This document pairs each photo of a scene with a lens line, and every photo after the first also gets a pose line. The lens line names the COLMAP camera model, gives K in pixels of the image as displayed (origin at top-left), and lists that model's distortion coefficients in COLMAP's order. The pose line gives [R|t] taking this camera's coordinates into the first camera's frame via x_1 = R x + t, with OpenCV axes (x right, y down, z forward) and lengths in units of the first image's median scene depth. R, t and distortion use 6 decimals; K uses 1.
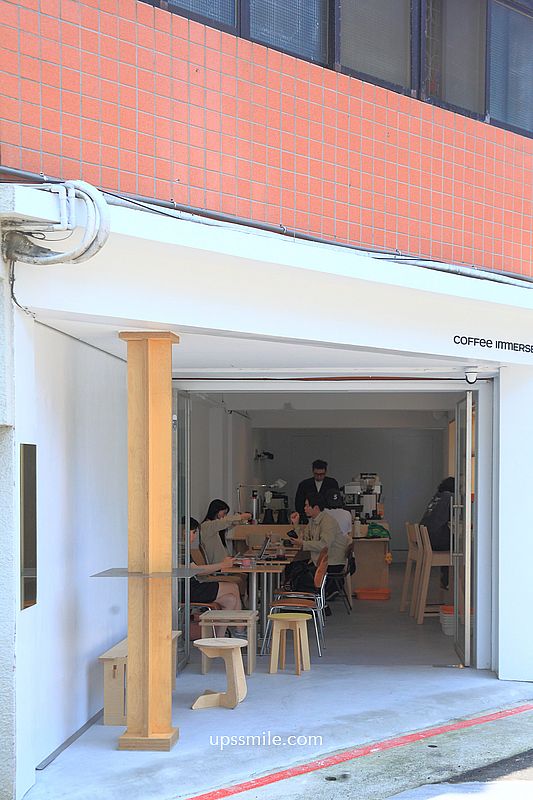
lens RADIAL K [[1327.3, 0, 266.2], [0, 1327.3, 423.9], [0, 0, 1]] dist [0.189579, 0.016018]
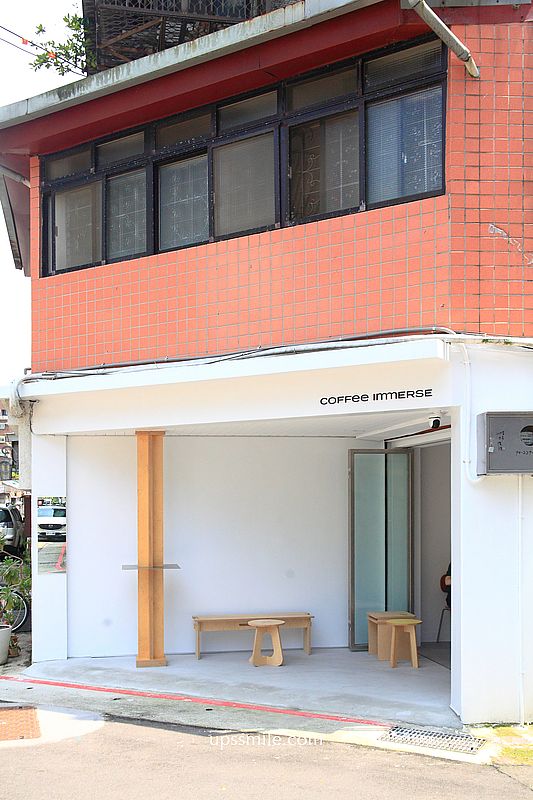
lens RADIAL K [[852.3, 0, 198.0], [0, 852.3, 433.0], [0, 0, 1]] dist [0.087880, 0.004914]
pose [[0.144107, -0.079939, -0.986328, 0.904998], [0.044204, 0.996257, -0.074286, 0.019468], [0.988574, -0.032895, 0.147102, 0.773259]]
